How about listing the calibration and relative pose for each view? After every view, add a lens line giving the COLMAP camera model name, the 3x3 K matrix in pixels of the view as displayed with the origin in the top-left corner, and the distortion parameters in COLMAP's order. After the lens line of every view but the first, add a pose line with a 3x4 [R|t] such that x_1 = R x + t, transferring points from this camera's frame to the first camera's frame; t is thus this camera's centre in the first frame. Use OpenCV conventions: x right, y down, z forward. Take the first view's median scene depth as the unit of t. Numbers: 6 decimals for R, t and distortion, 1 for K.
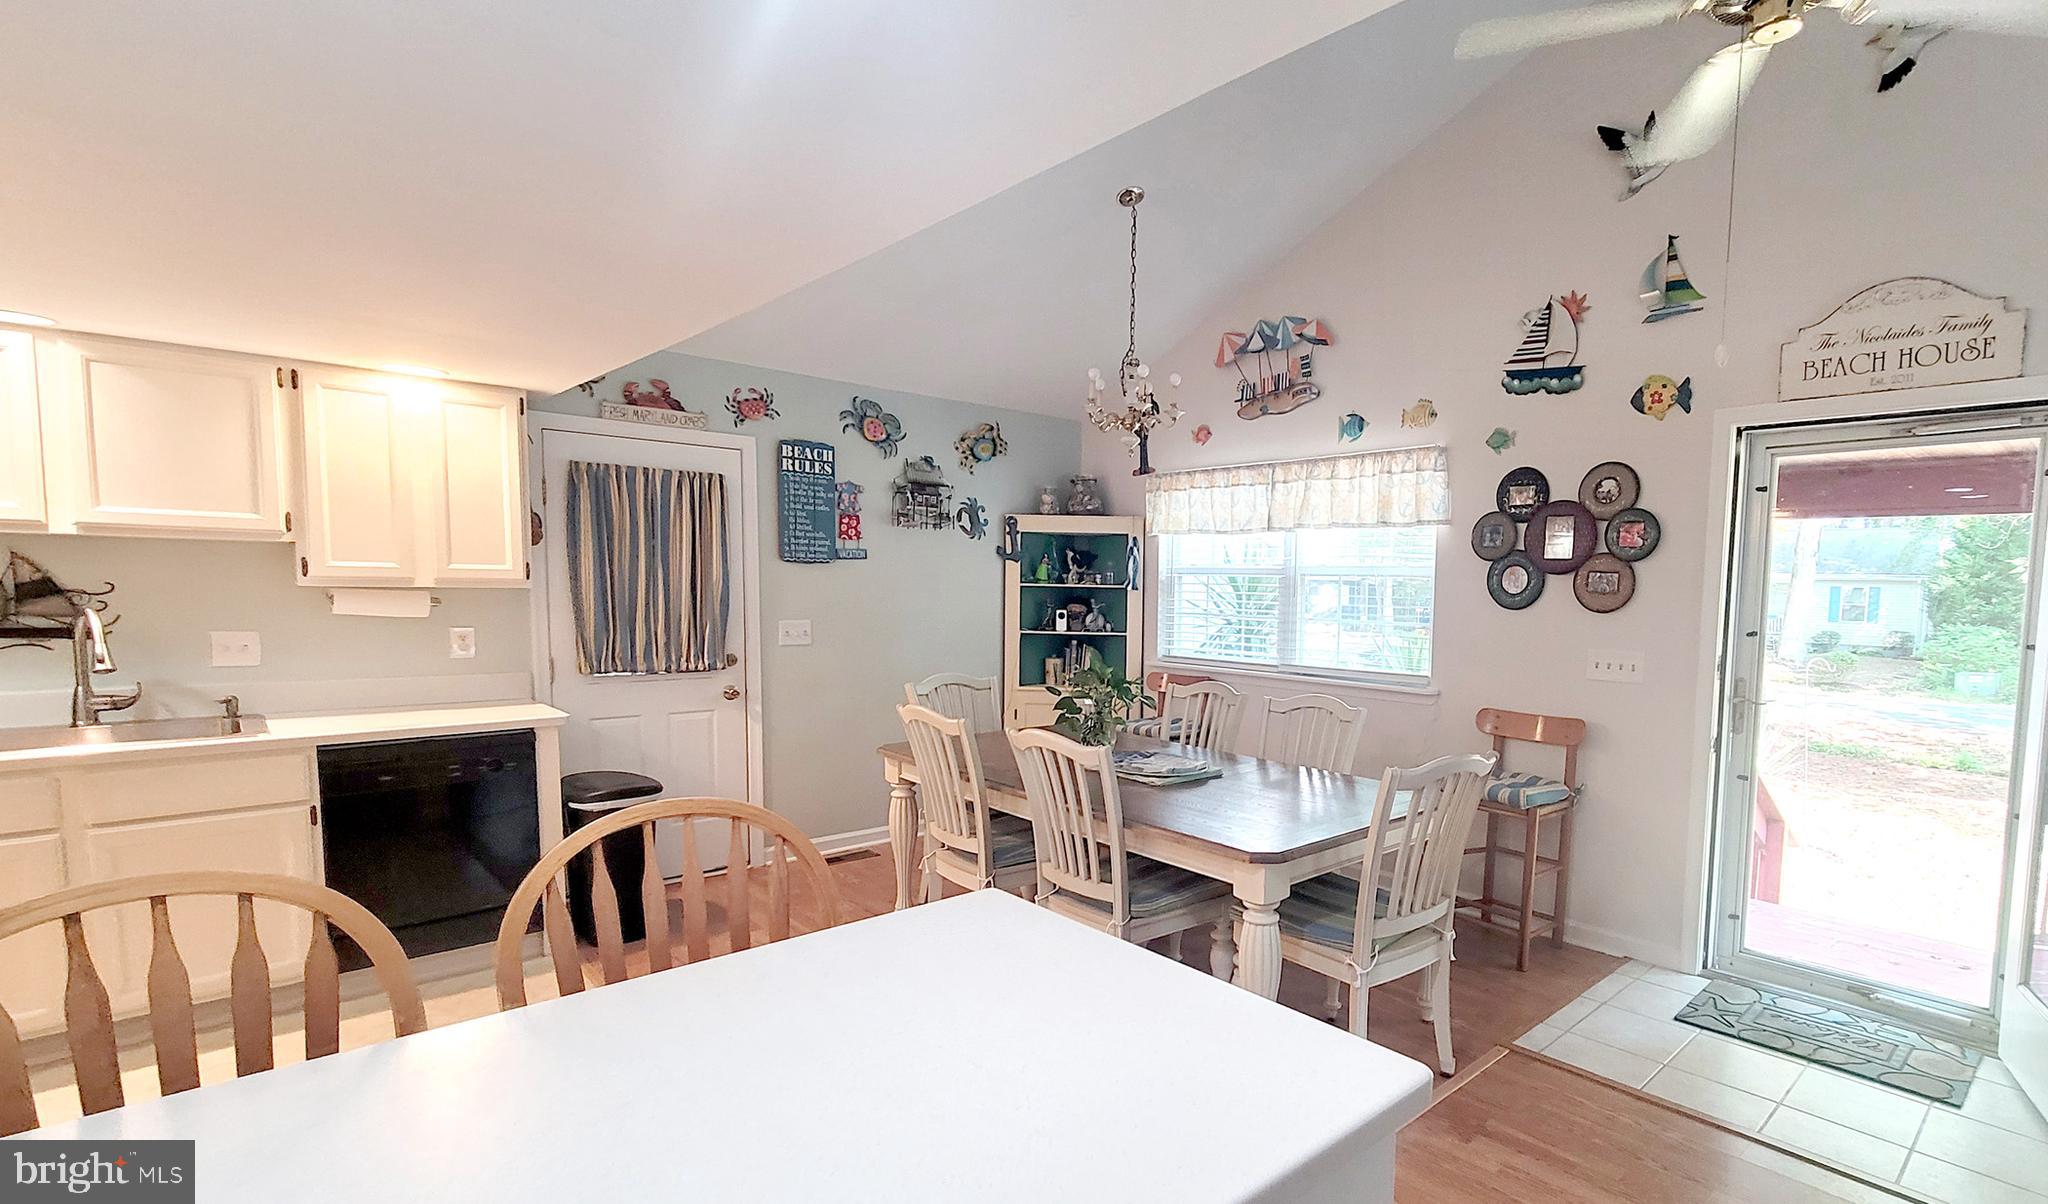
lens RADIAL K [[962.7, 0, 1192.6], [0, 962.7, 663.4], [0, 0, 1]] dist [-0.005321, -0.001197]
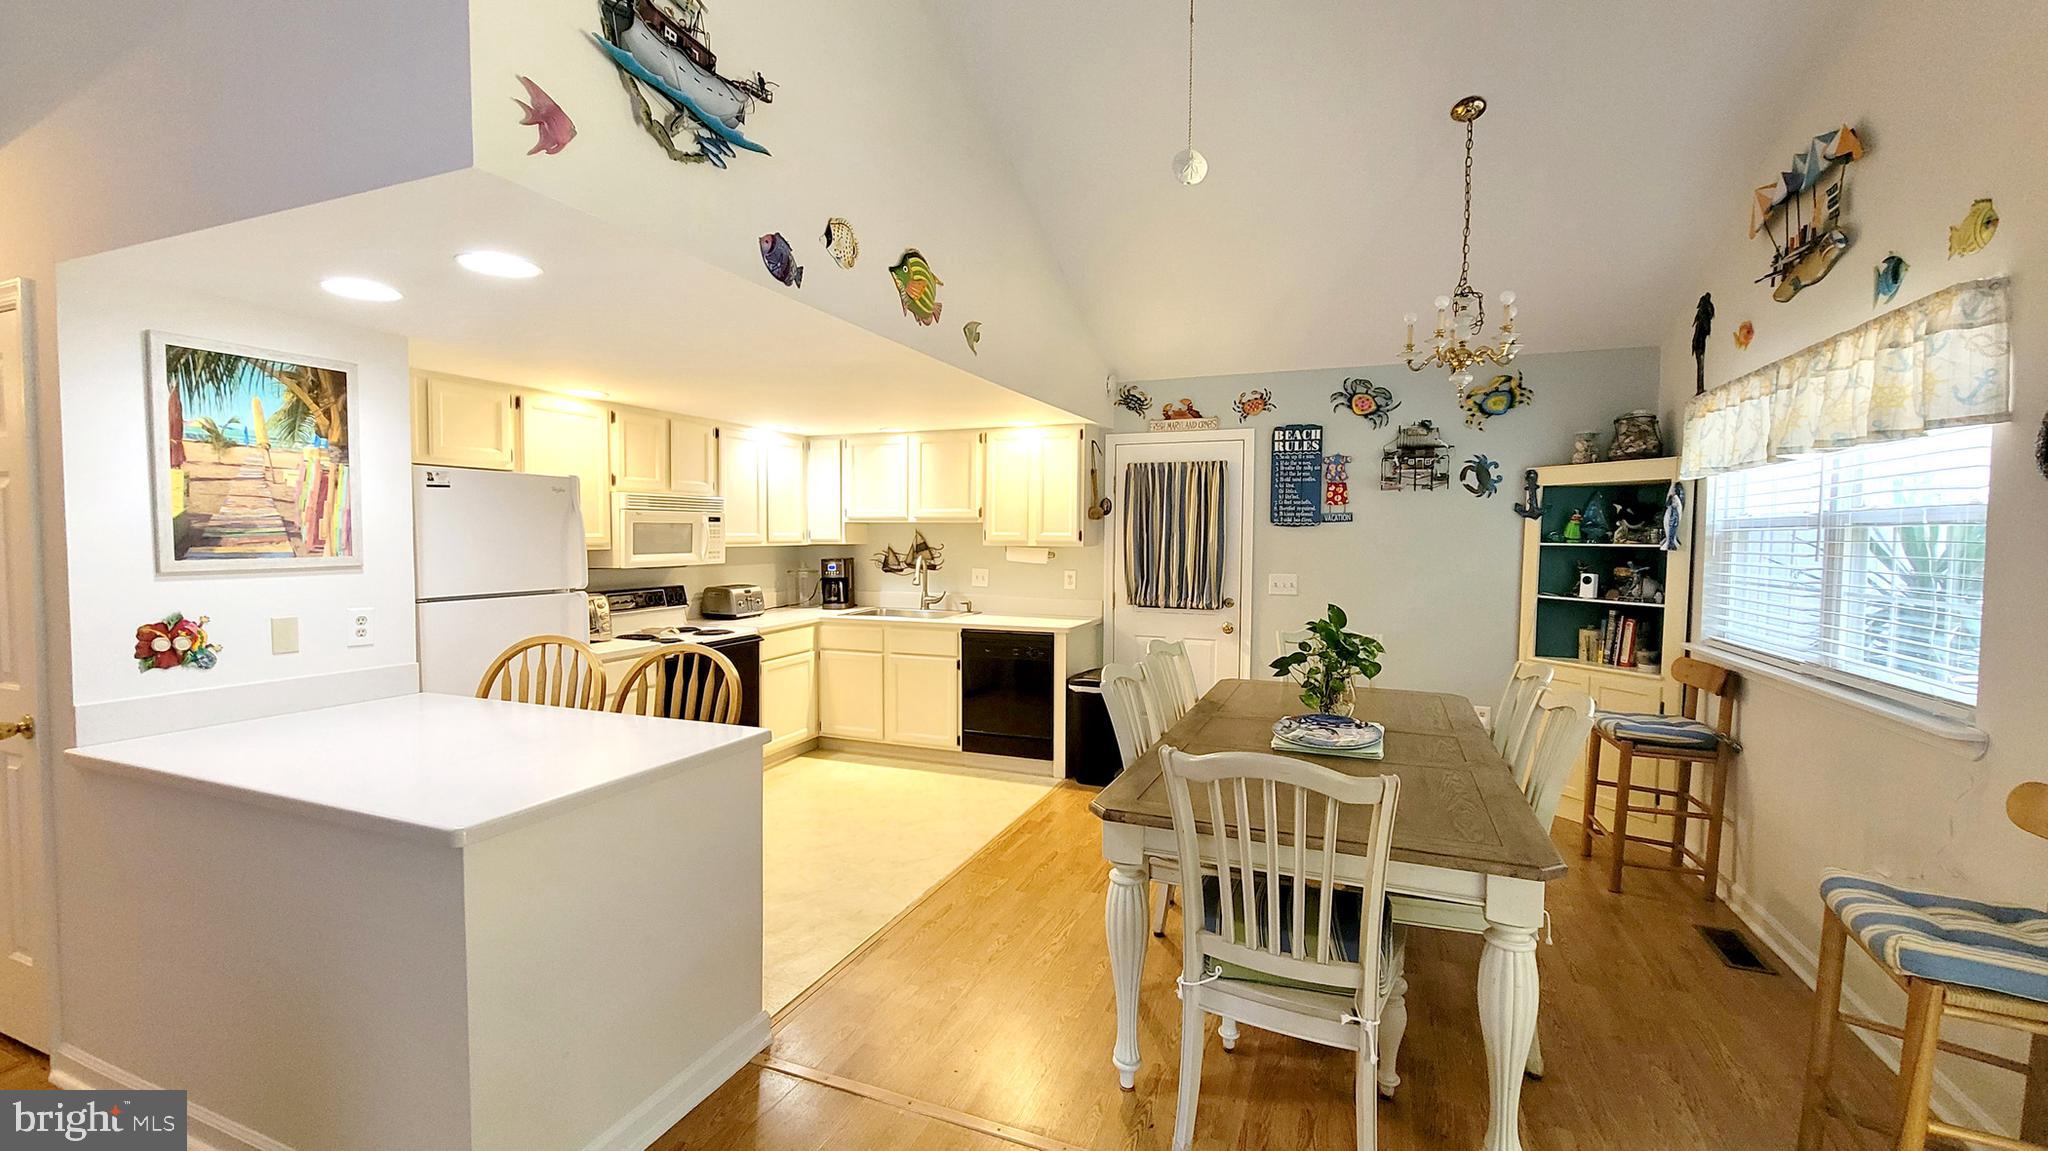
lens RADIAL K [[837.8, 0, 1021.3], [0, 837.8, 571.1], [0, 0, 1]] dist [0.001066, -0.001060]
pose [[0.375933, 0.023108, -0.926359, 0.432924], [-0.075564, 0.997124, -0.005792, -0.017815], [0.923561, 0.072177, 0.376598, 0.300321]]
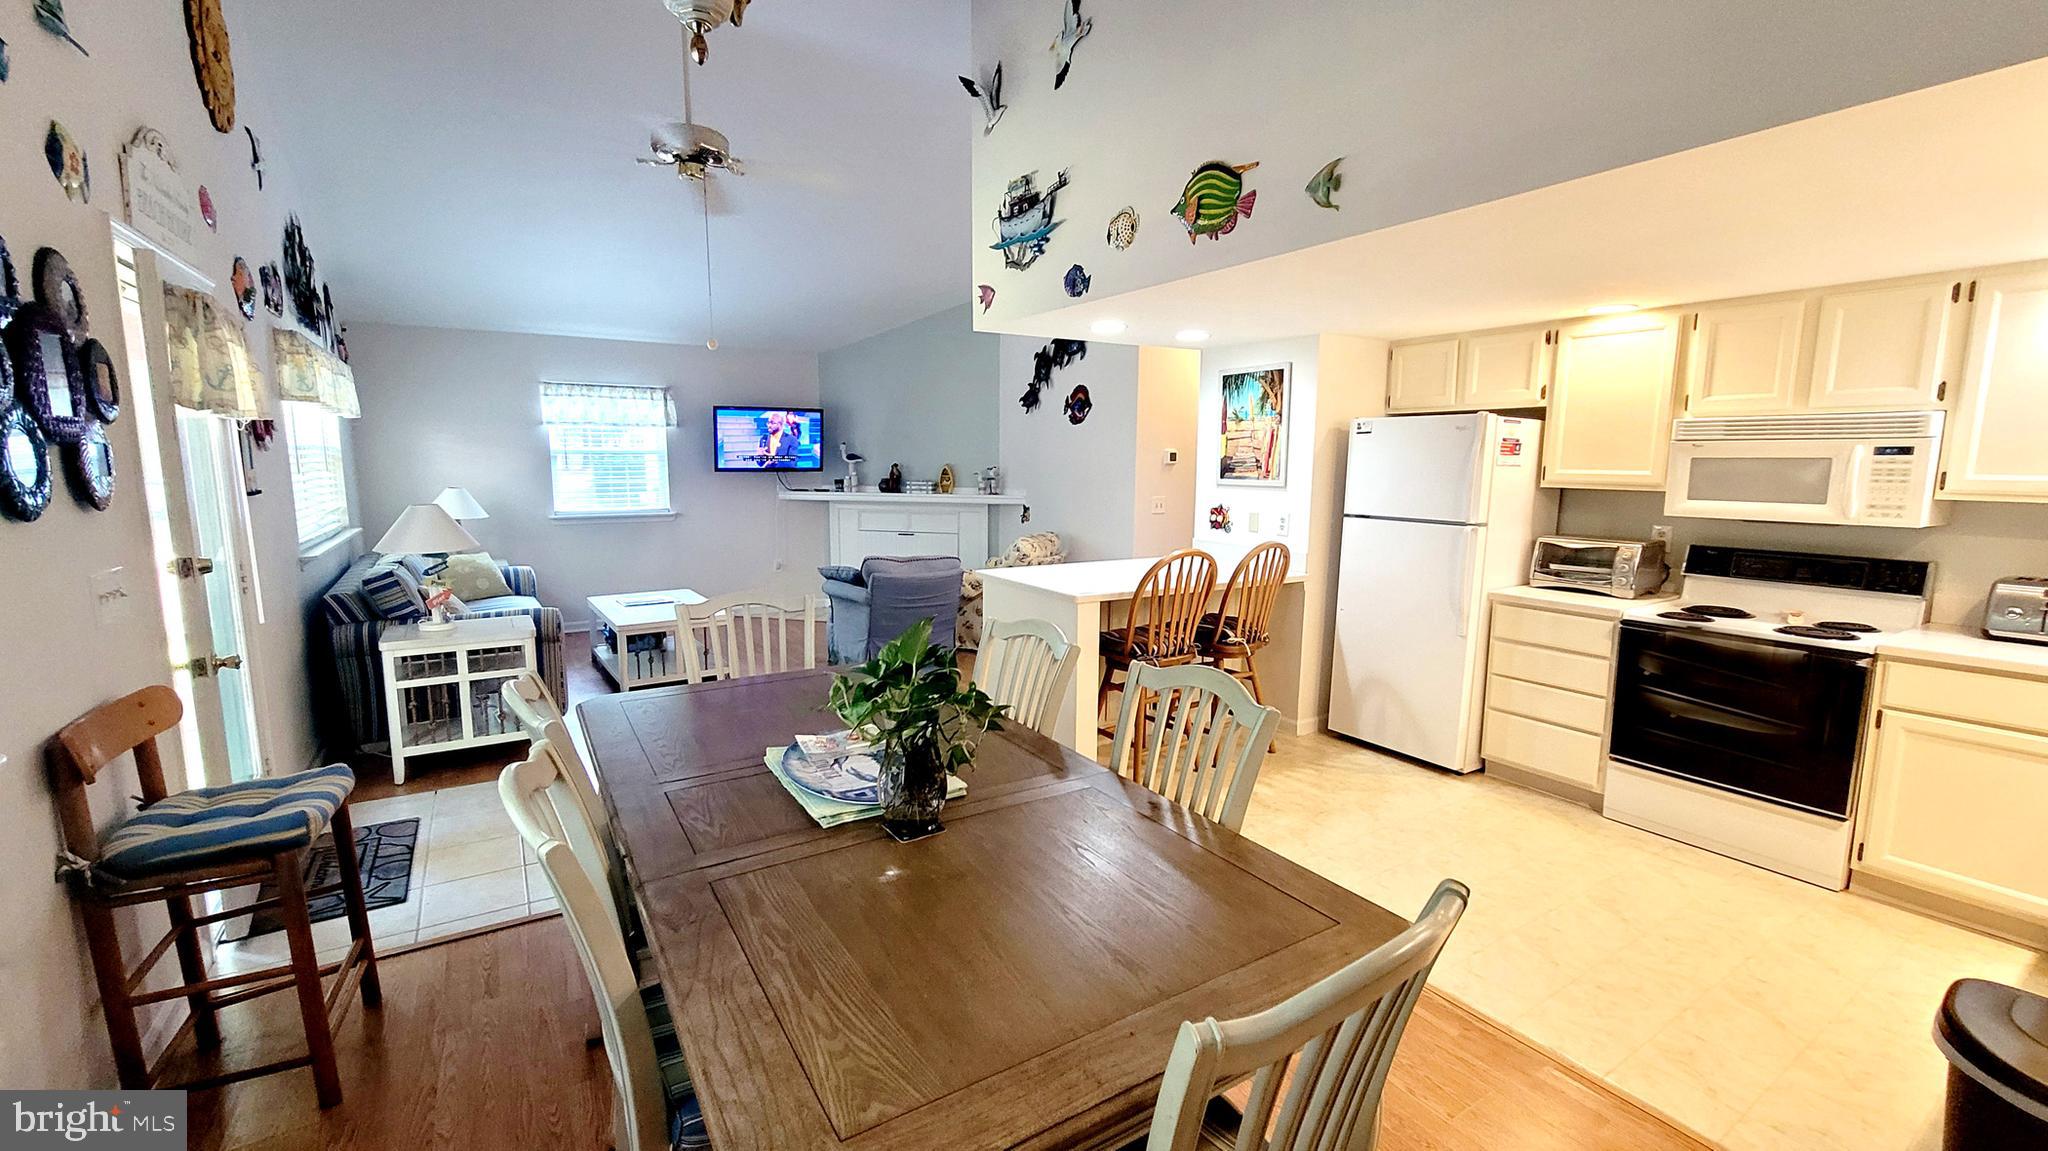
lens RADIAL K [[837.8, 0, 1010.8], [0, 837.8, 567.3], [0, 0, 1]] dist [0.001066, -0.001060]
pose [[-0.970638, -0.057011, 0.233691, -0.190897], [-0.004719, 0.975833, 0.218464, -0.105654], [-0.240498, 0.210947, -0.947450, 1.076505]]
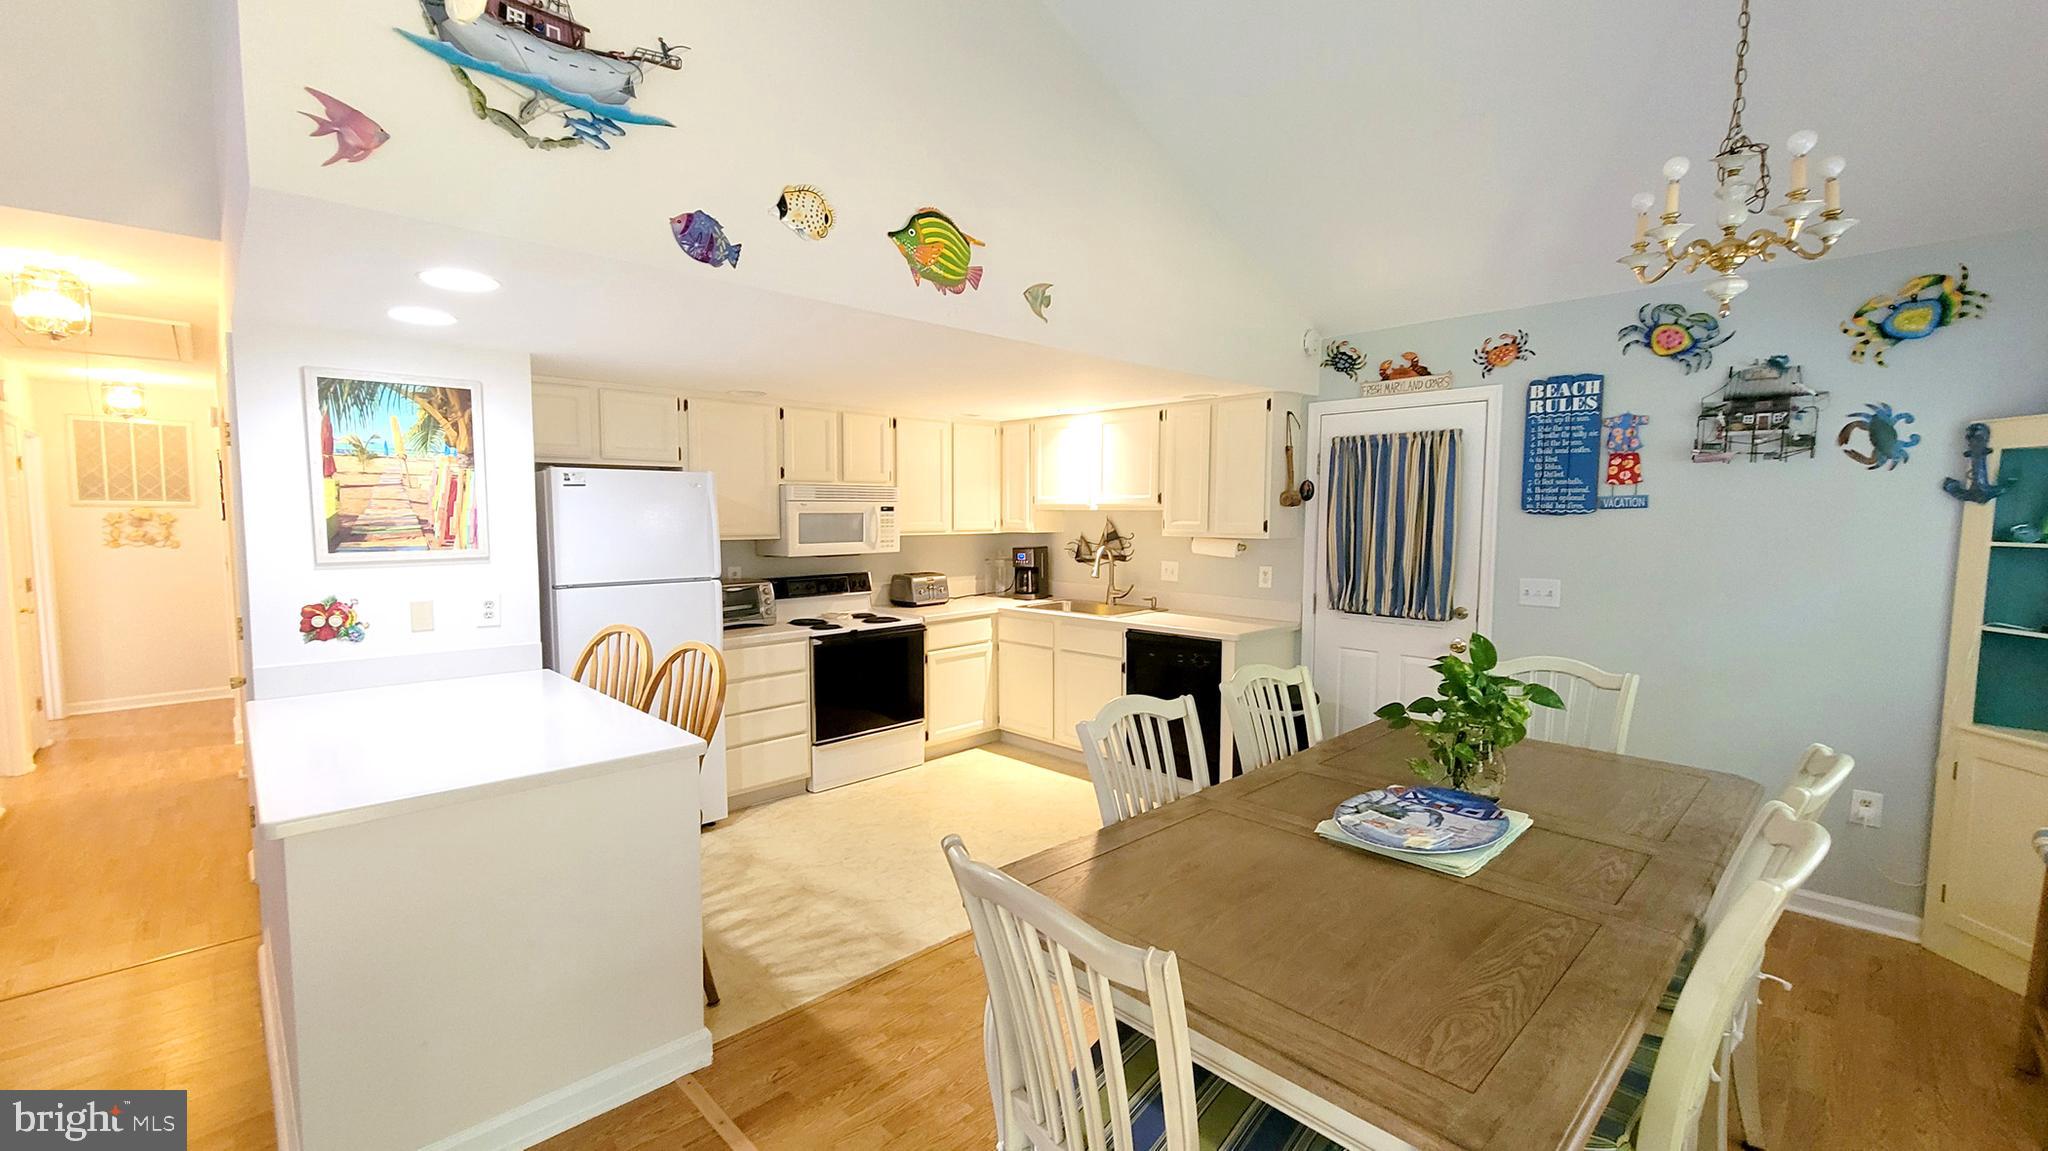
lens RADIAL K [[837.8, 0, 1019.1], [0, 837.8, 571.3], [0, 0, 1]] dist [0.001066, -0.001060]
pose [[-0.030217, 0.049711, -0.998306, 0.380575], [-0.086429, 0.994892, 0.052157, -0.050186], [0.995800, 0.087859, -0.025766, 0.533089]]
